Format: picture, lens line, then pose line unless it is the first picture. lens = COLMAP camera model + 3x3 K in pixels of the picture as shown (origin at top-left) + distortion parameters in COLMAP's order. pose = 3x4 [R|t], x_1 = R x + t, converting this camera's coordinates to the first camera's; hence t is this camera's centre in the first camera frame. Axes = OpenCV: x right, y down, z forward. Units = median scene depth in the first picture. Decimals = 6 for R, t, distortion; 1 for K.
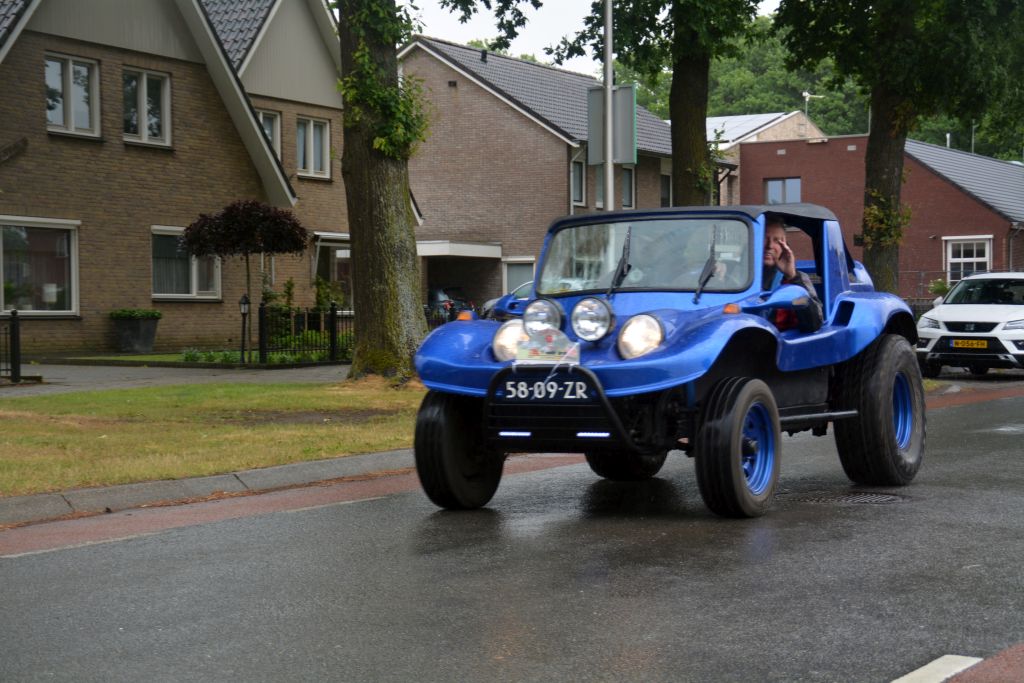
lens RADIAL K [[2083.5, 0, 495.2], [0, 2083.5, 347.3], [0, 0, 1]] dist [0.436555, 0.000000]
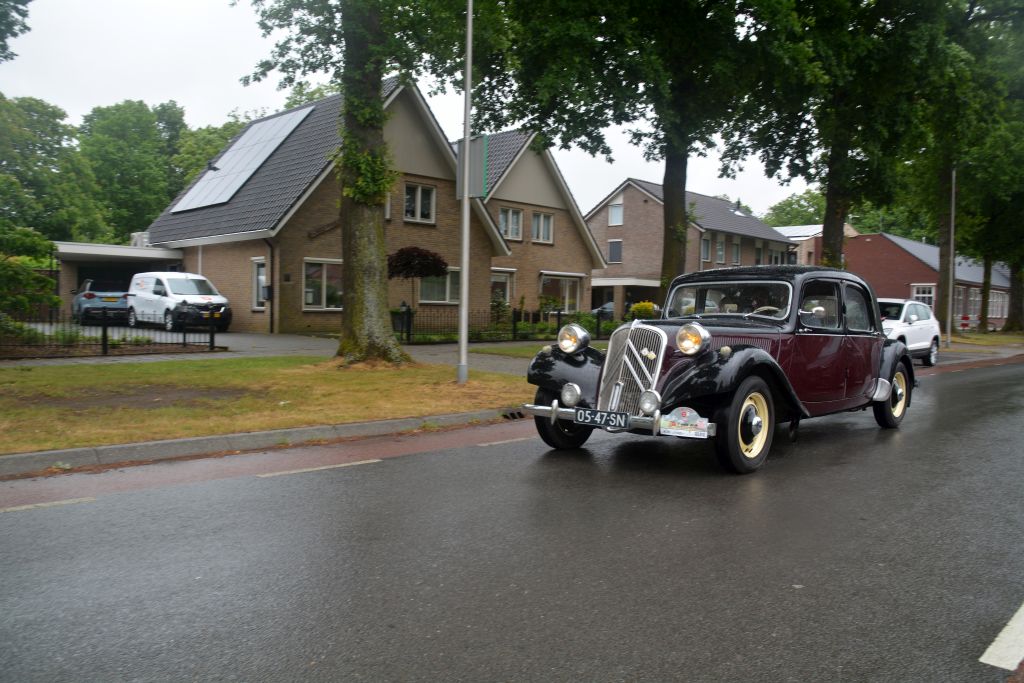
lens RADIAL K [[834.7, 0, 505.4], [0, 834.7, 343.4], [0, 0, 1]] dist [-0.151102, 0.104383]
pose [[0.958334, 0.033032, -0.283734, 0.135809], [-0.026972, 0.999318, 0.025240, -0.008647], [0.284374, -0.016536, 0.958571, 0.327661]]
